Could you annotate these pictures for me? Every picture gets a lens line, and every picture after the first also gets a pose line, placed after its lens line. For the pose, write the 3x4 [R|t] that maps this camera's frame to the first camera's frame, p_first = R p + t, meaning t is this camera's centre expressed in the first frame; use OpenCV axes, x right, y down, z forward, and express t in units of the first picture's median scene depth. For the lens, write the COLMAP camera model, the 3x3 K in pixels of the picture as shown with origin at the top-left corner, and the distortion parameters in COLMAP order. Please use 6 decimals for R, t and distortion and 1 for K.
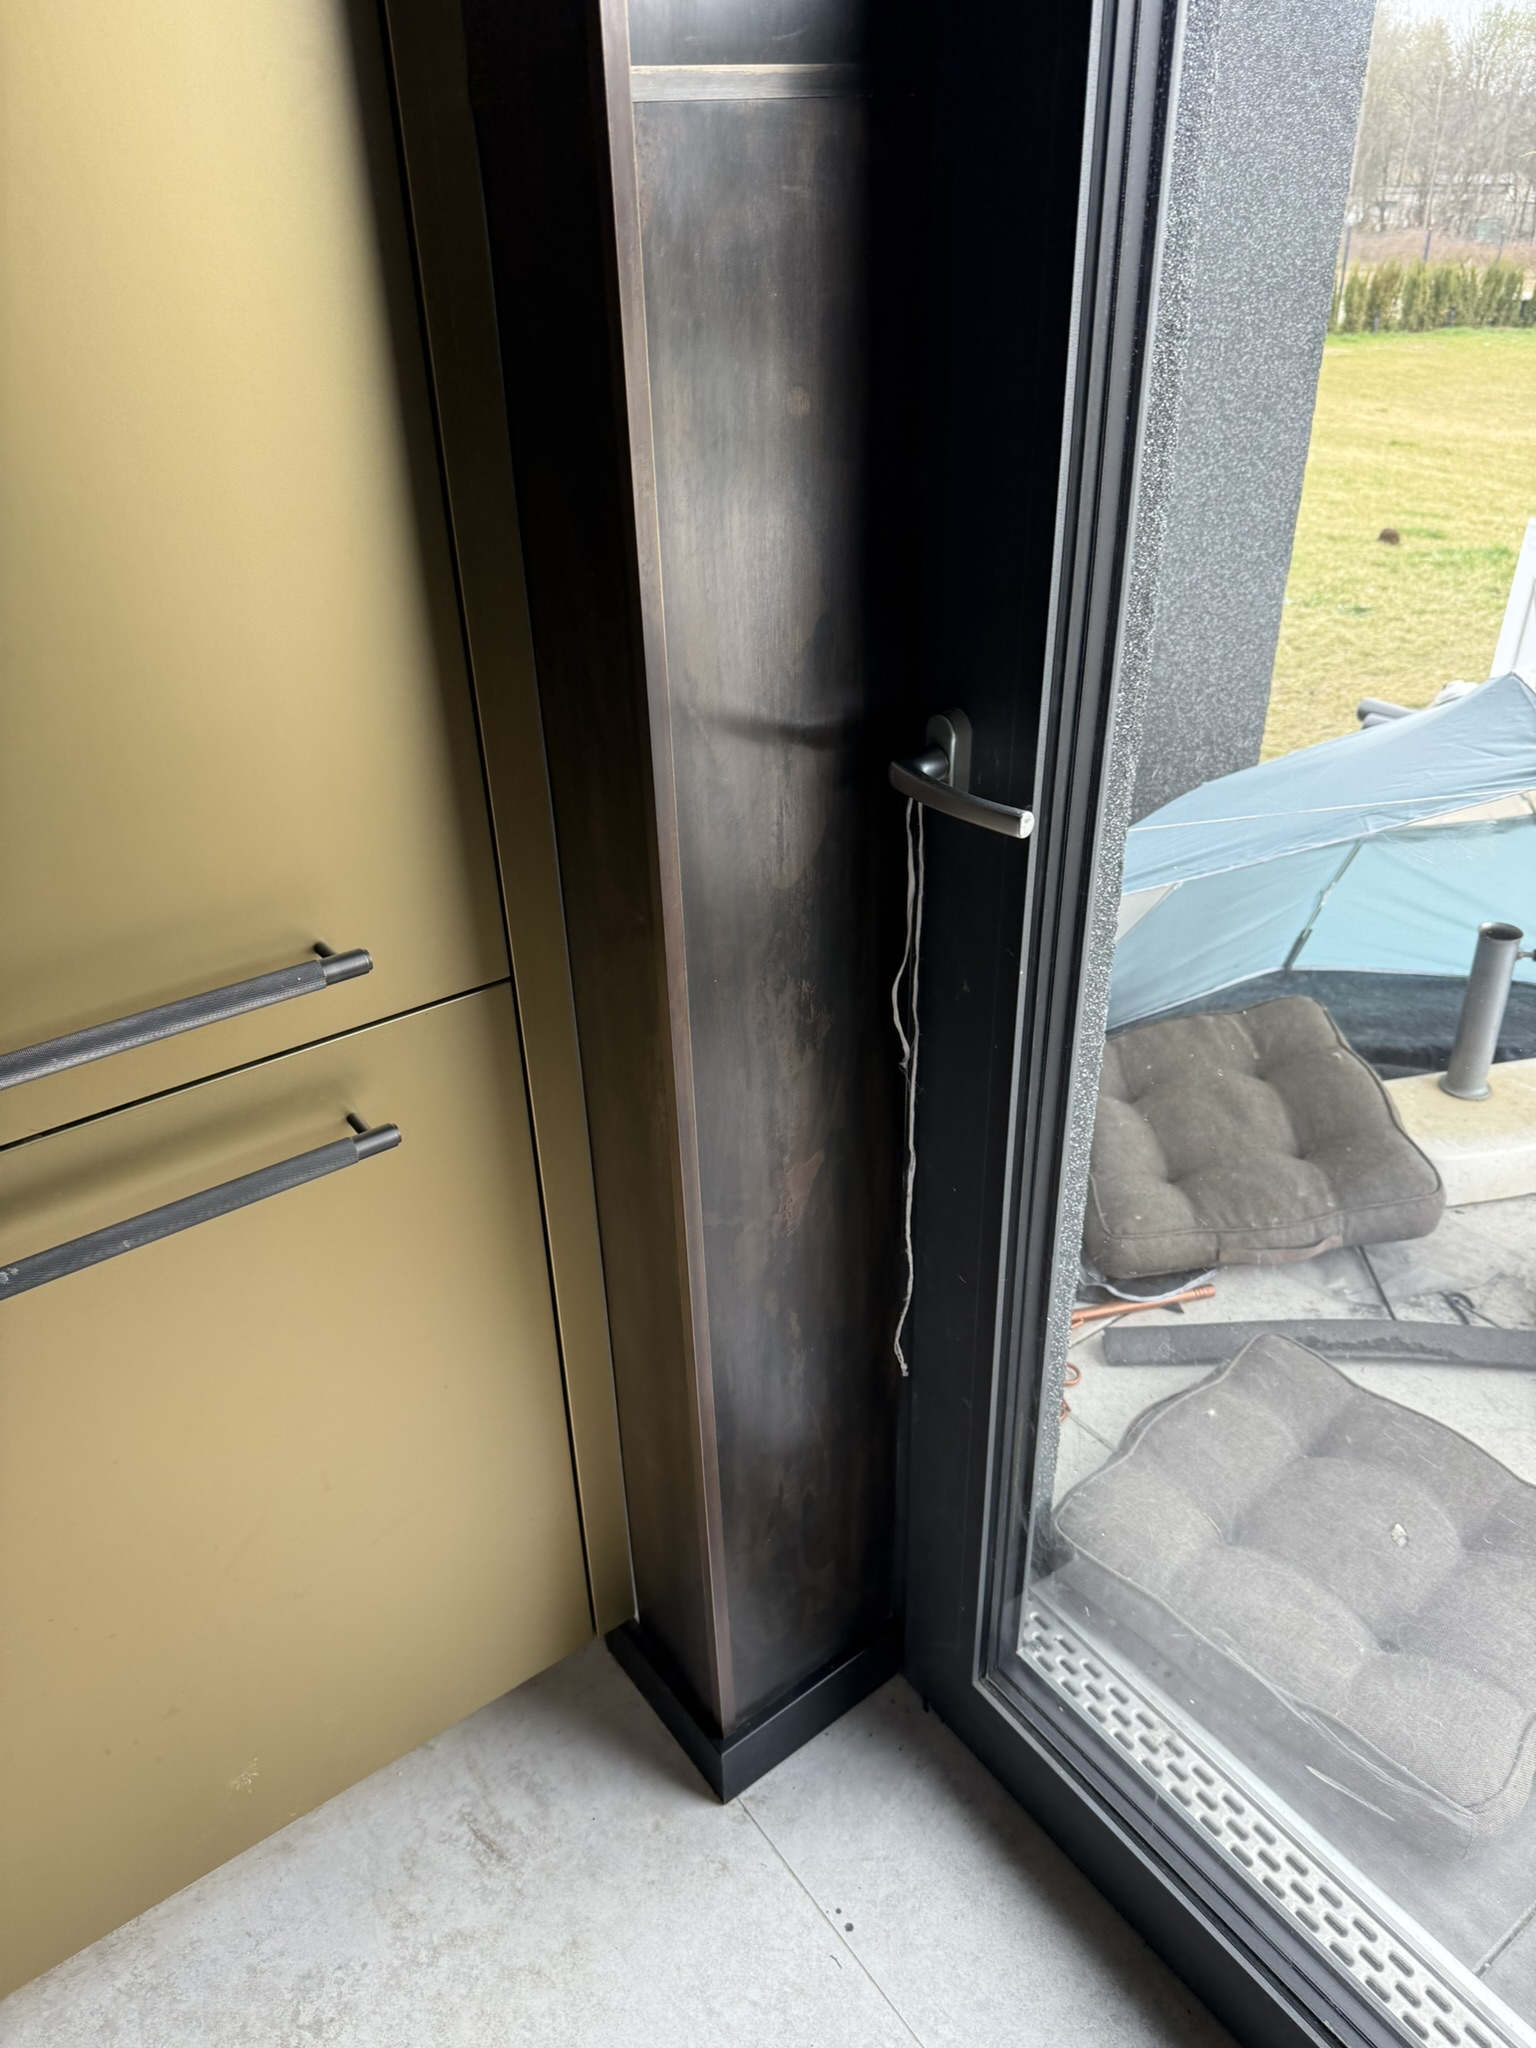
lens RADIAL K [[1449.3, 0, 732.6], [0, 1449.3, 1024.8], [0, 0, 1]] dist [-0.005111, -0.004910]
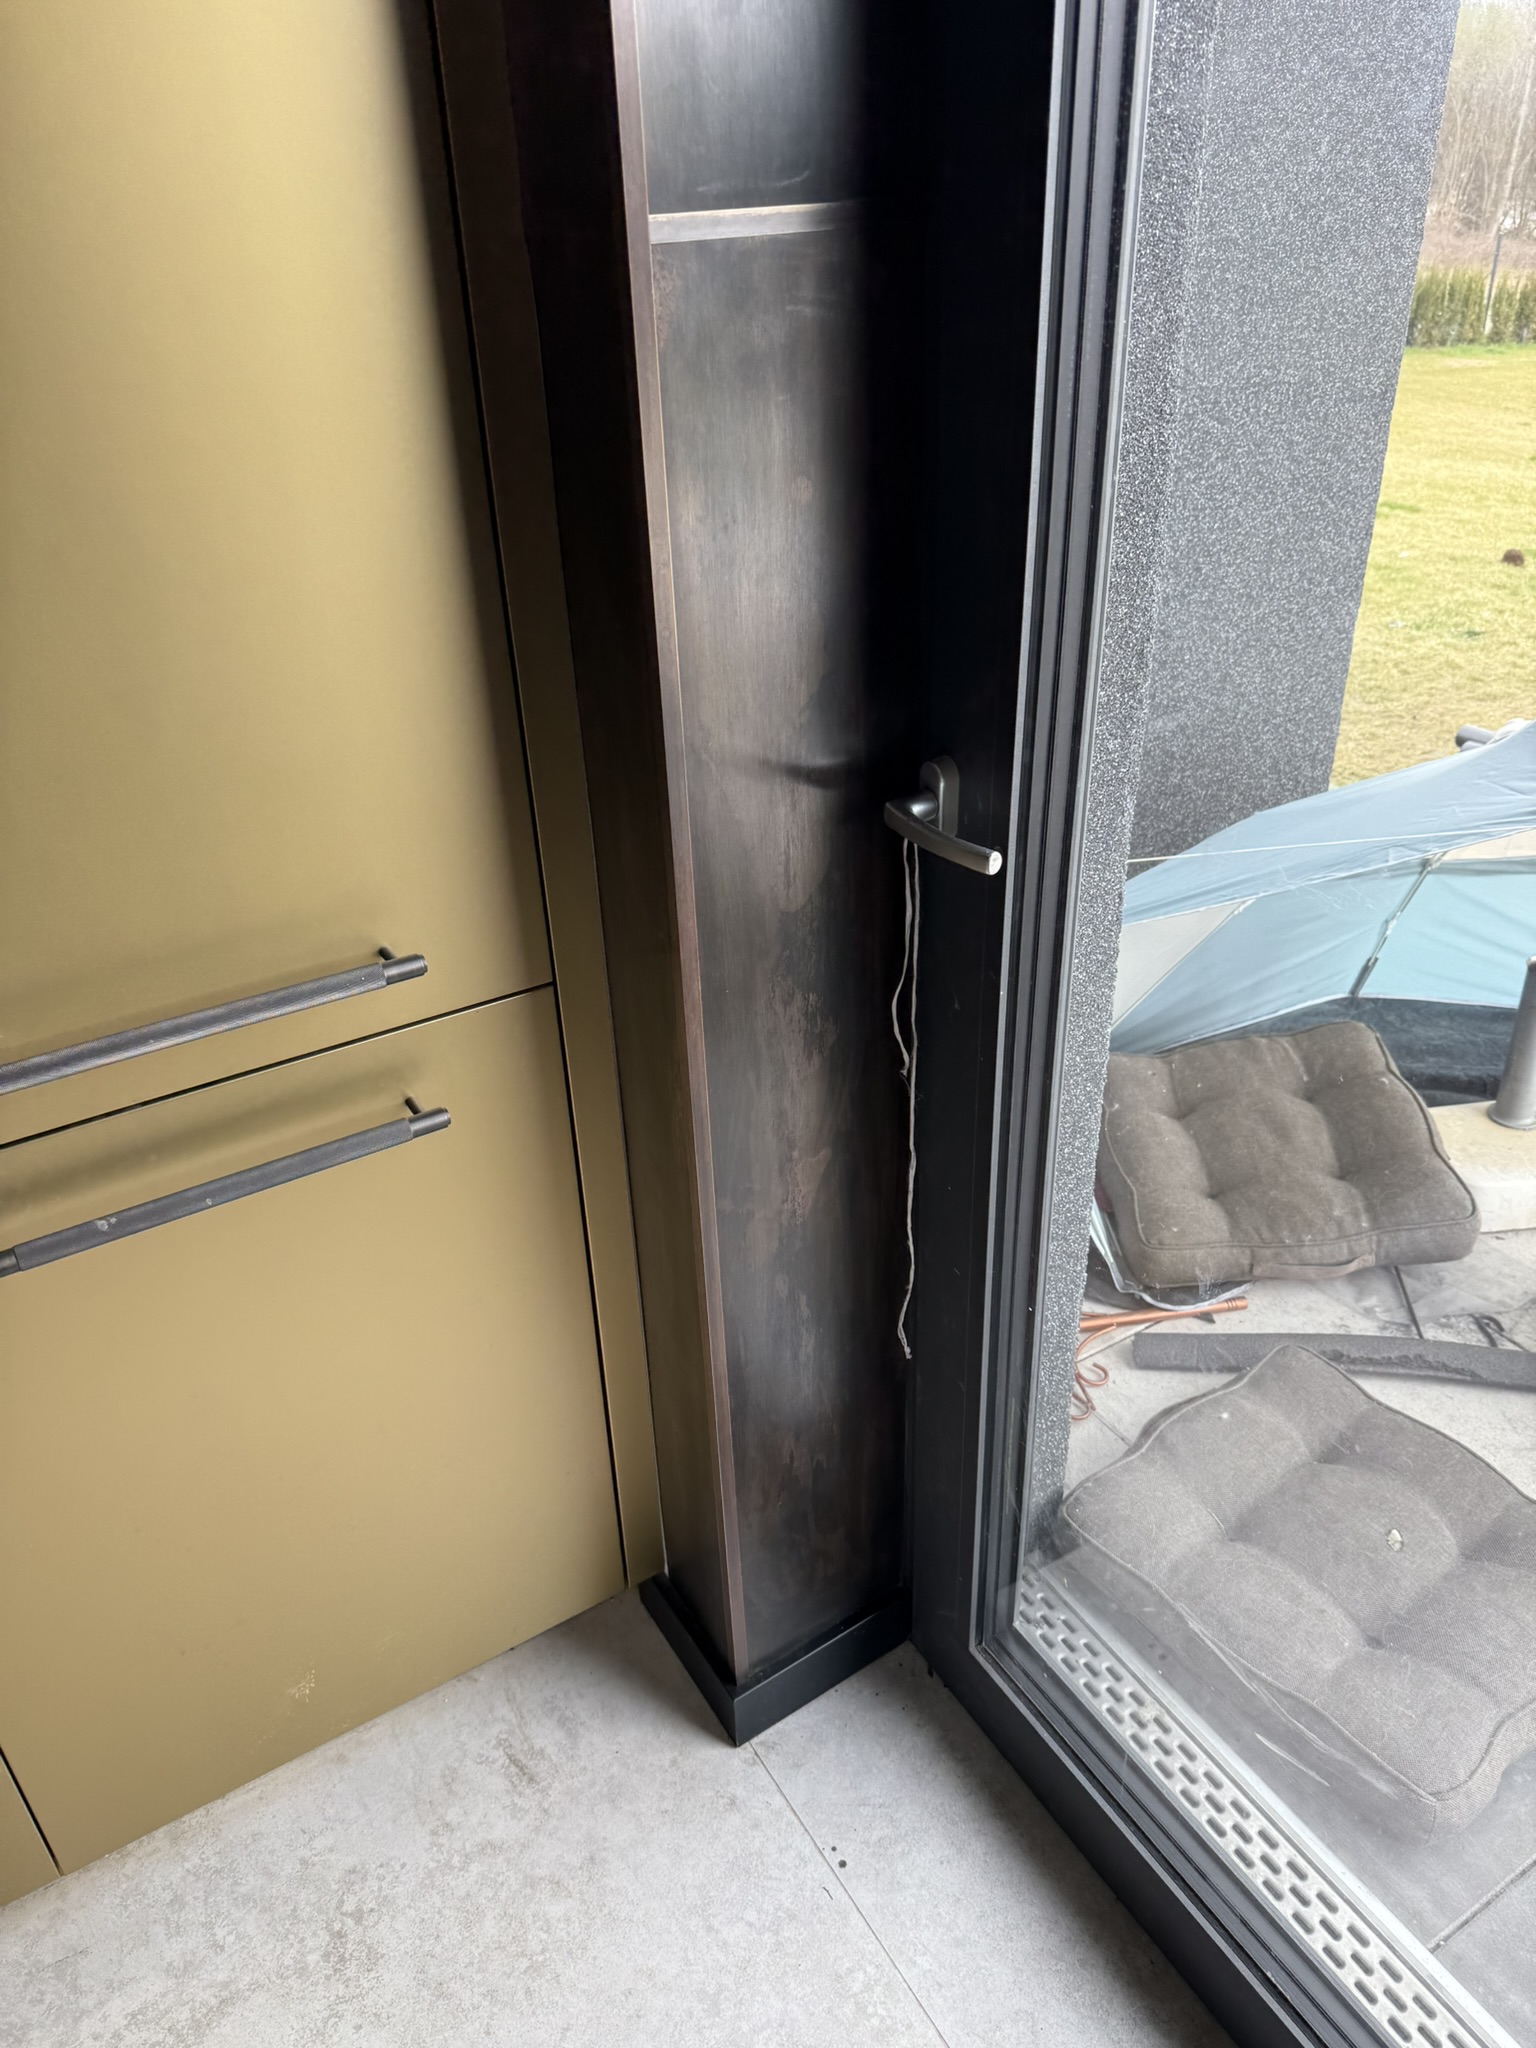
lens RADIAL K [[1450.2, 0, 746.7], [0, 1450.2, 1024.7], [0, 0, 1]] dist [-0.003560, -0.006418]
pose [[0.997009, 0.034241, -0.069292, 0.039910], [-0.034397, 0.999408, -0.001063, -0.001991], [0.069214, 0.003443, 0.997596, -0.059714]]
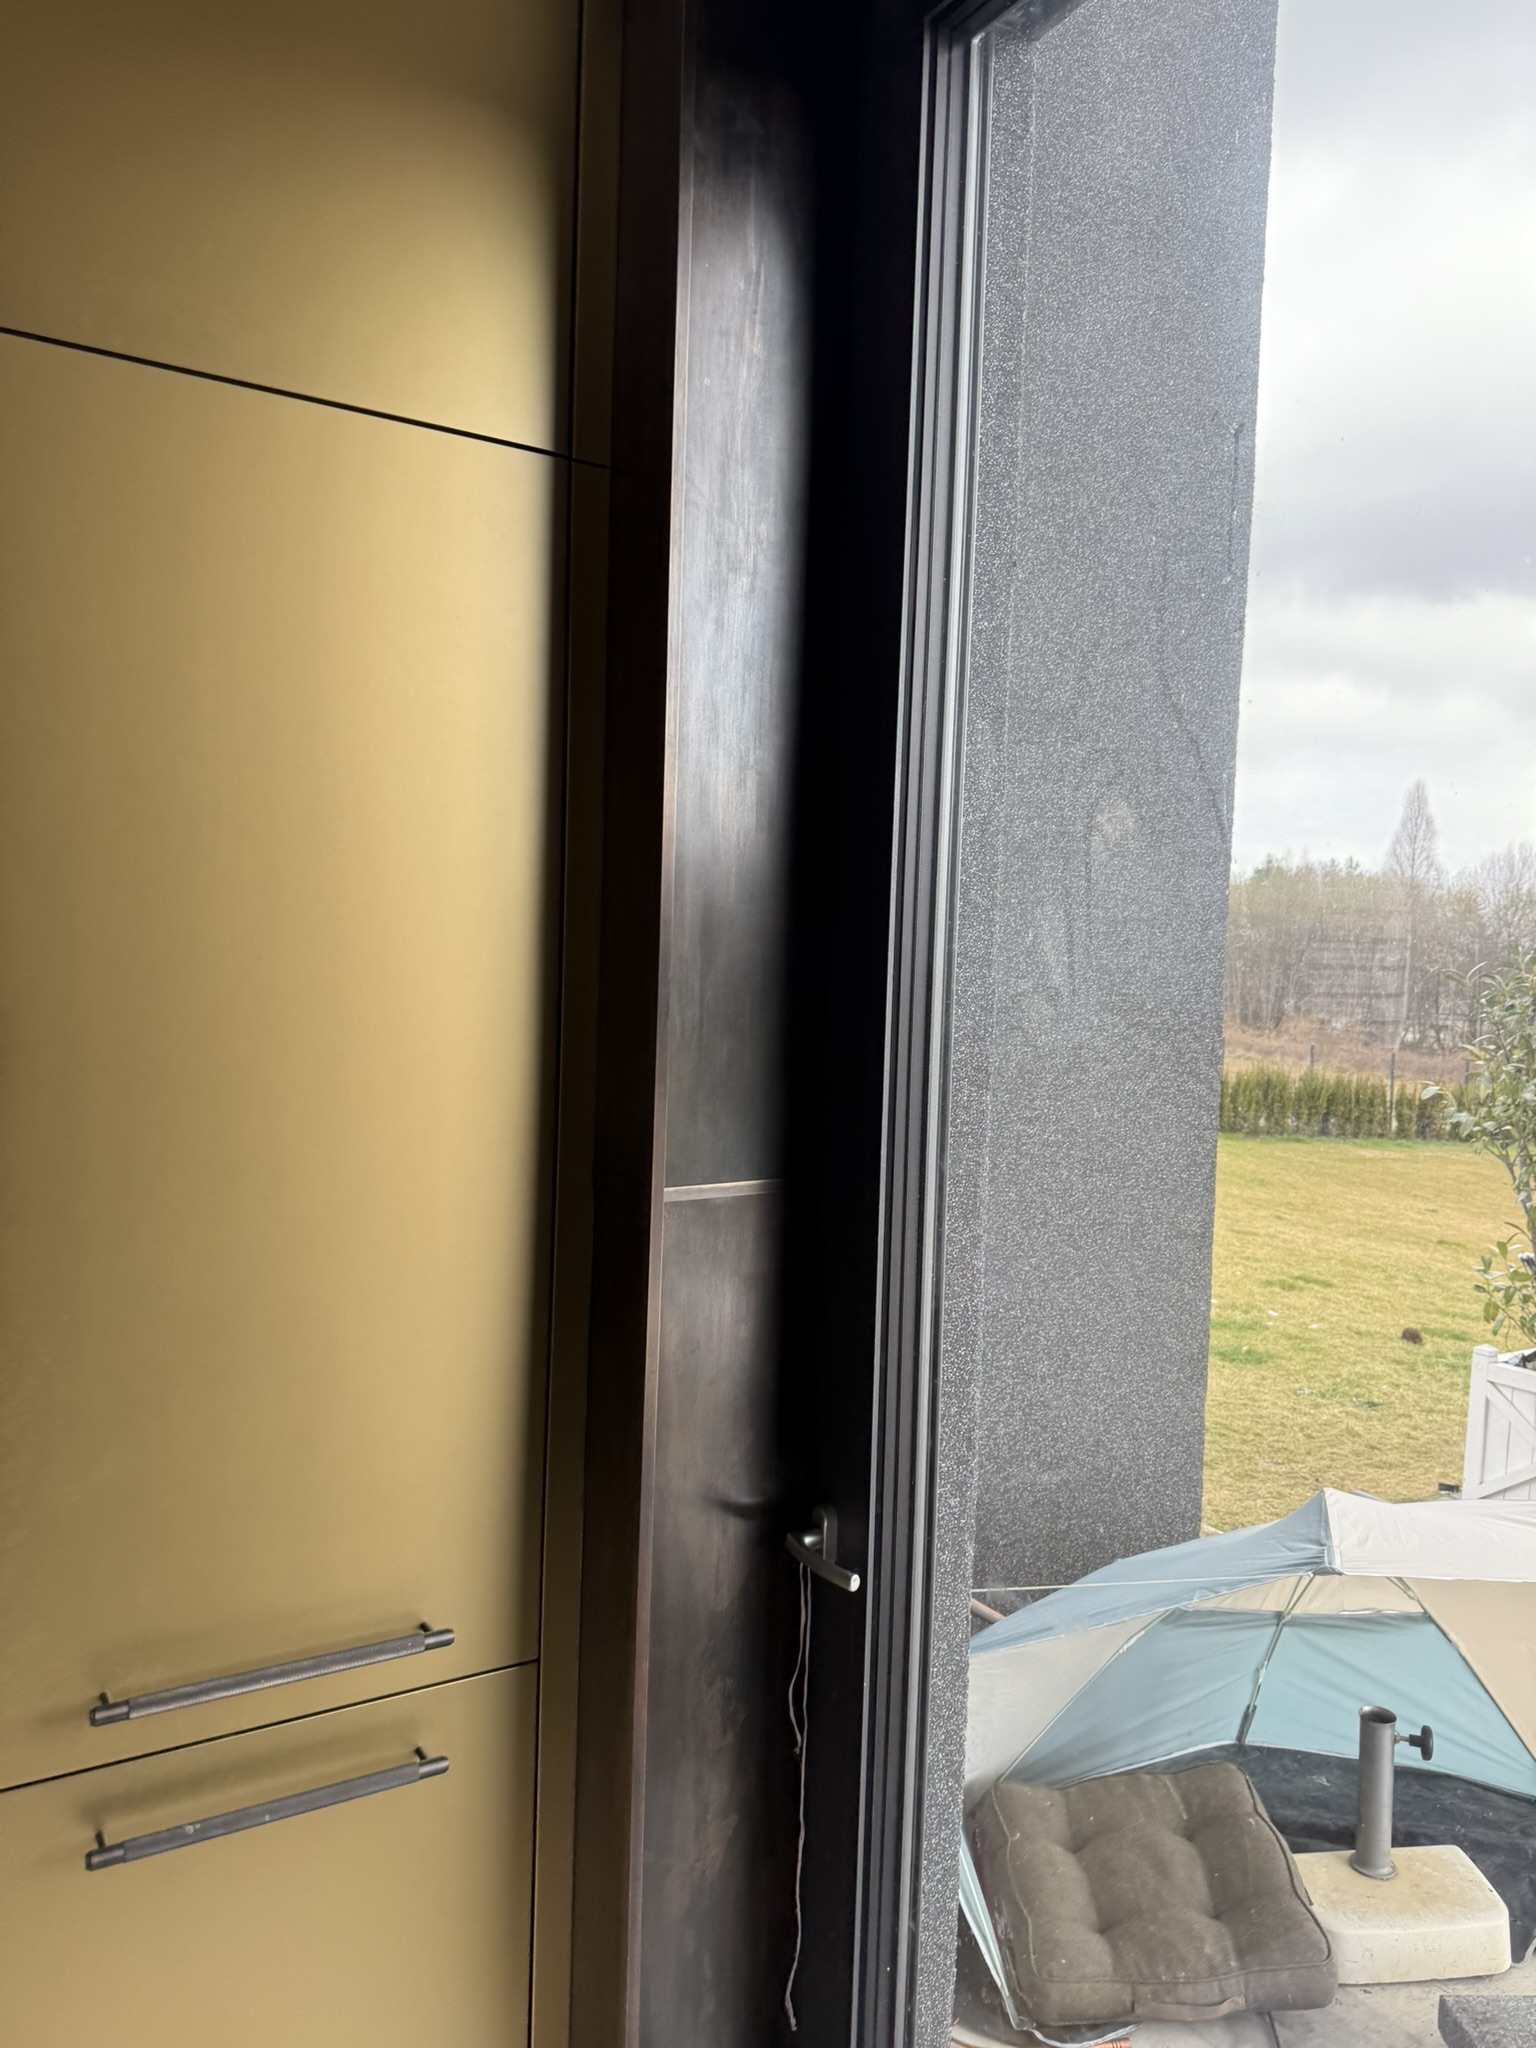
lens RADIAL K [[1464.8, 0, 786.3], [0, 1464.8, 1027.5], [0, 0, 1]] dist [0.044874, -0.049086]
pose [[0.996206, 0.068865, -0.053210, 0.075213], [-0.085648, 0.884212, -0.459167, 0.037179], [0.015428, 0.461982, 0.886755, -0.360766]]
